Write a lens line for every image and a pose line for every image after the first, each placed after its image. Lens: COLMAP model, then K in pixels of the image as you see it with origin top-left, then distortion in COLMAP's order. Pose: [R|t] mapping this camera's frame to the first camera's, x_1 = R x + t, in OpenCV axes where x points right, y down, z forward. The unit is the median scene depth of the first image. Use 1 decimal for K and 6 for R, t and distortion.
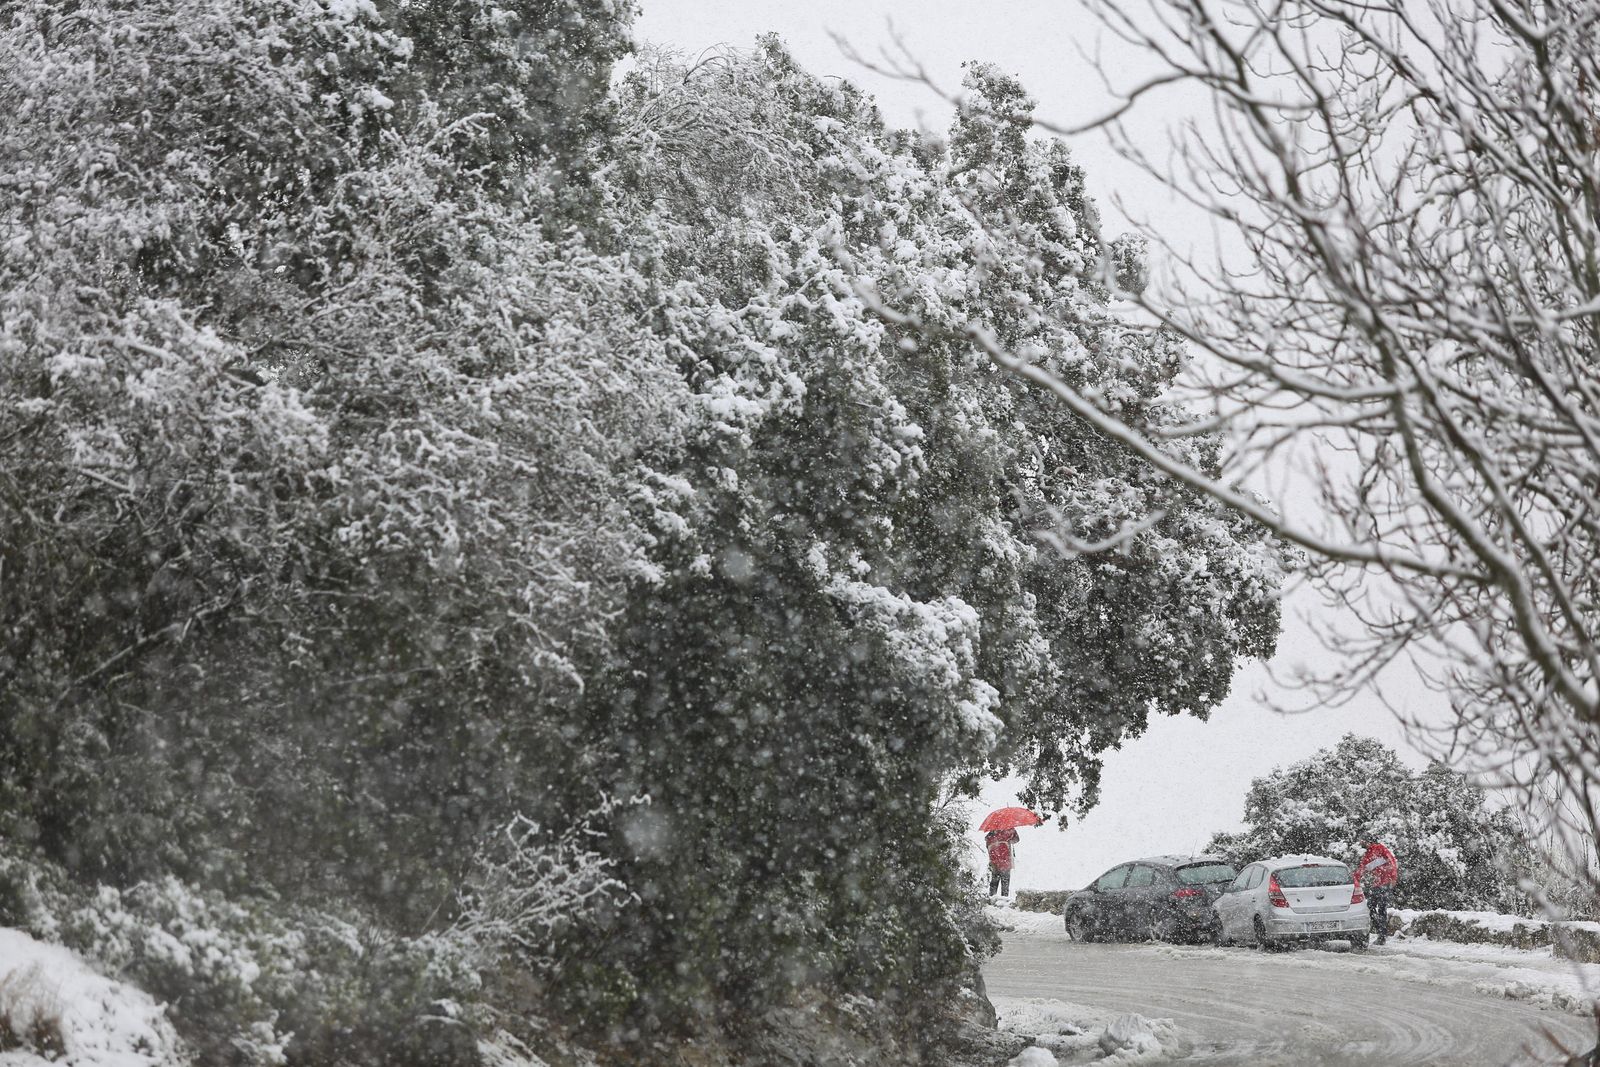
lens RADIAL K [[5124.9, 0, 798.3], [0, 5124.9, 587.6], [0, 0, 1]] dist [0.129150, 3.582122]
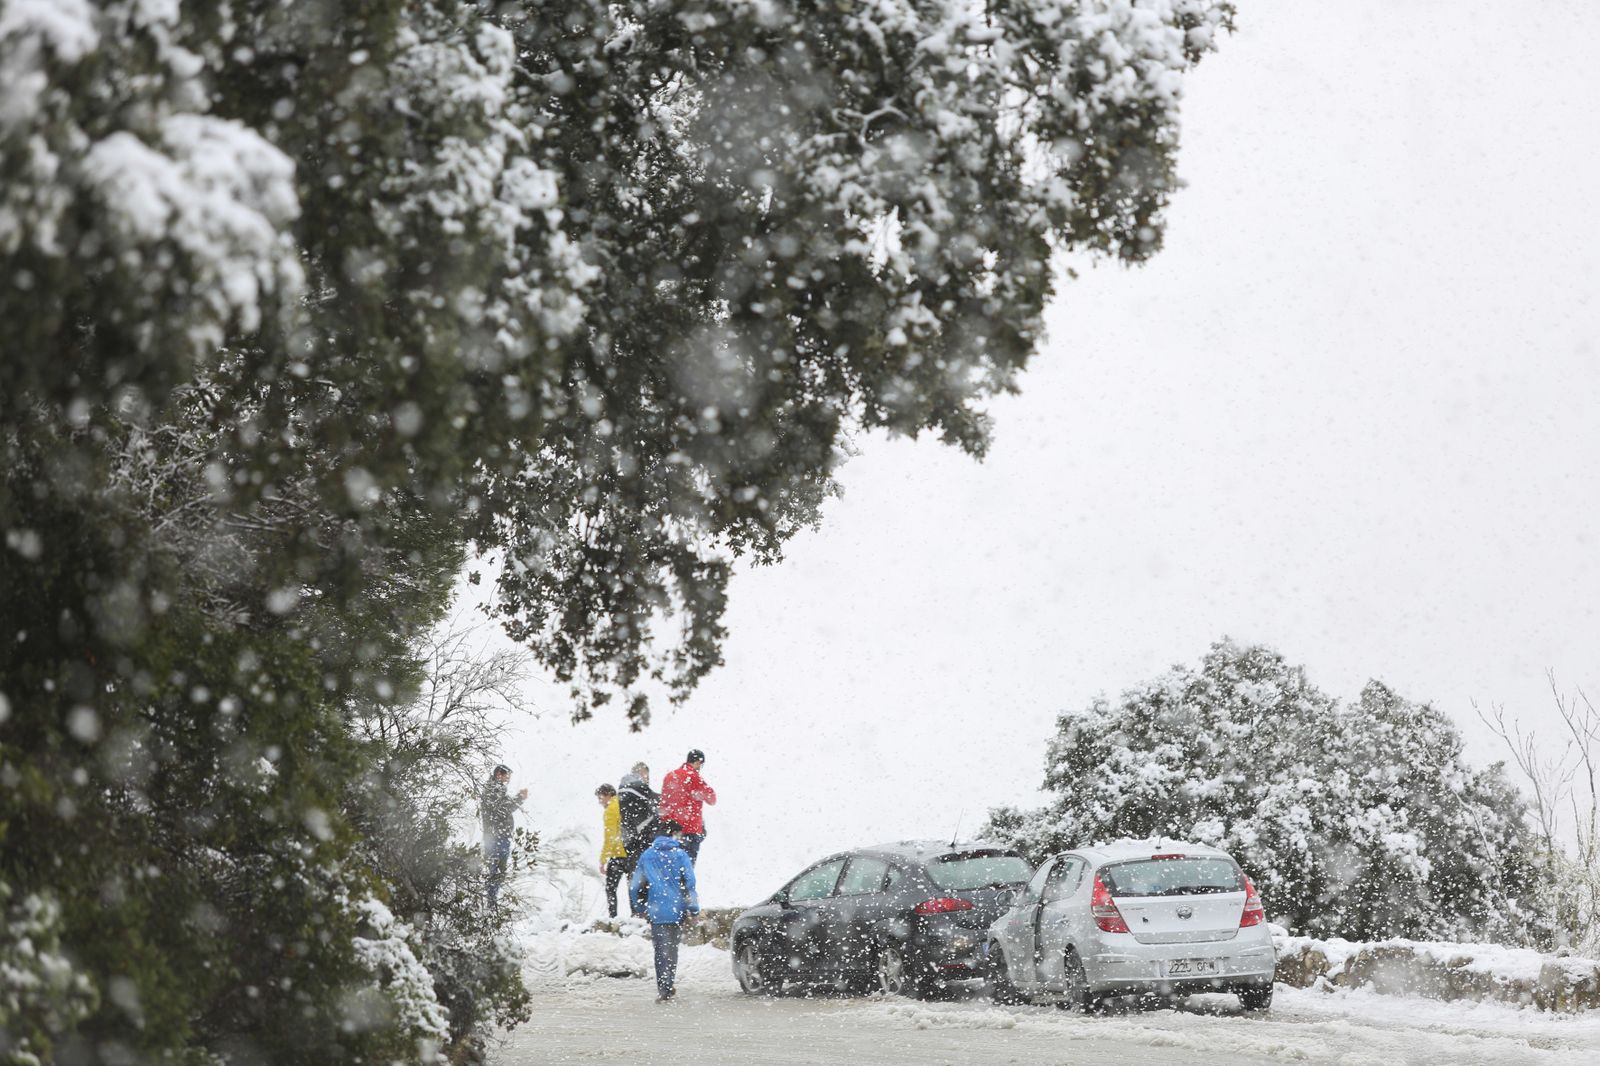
lens RADIAL K [[5219.3, 0, 753.1], [0, 5219.3, 533.3], [0, 0, 1]] dist [0.192521, 1.453534]
pose [[0.999328, 0.007386, 0.035906, 0.034755], [-0.006729, 0.999808, -0.018382, 0.029795], [-0.036035, 0.018128, 0.999186, 0.438304]]
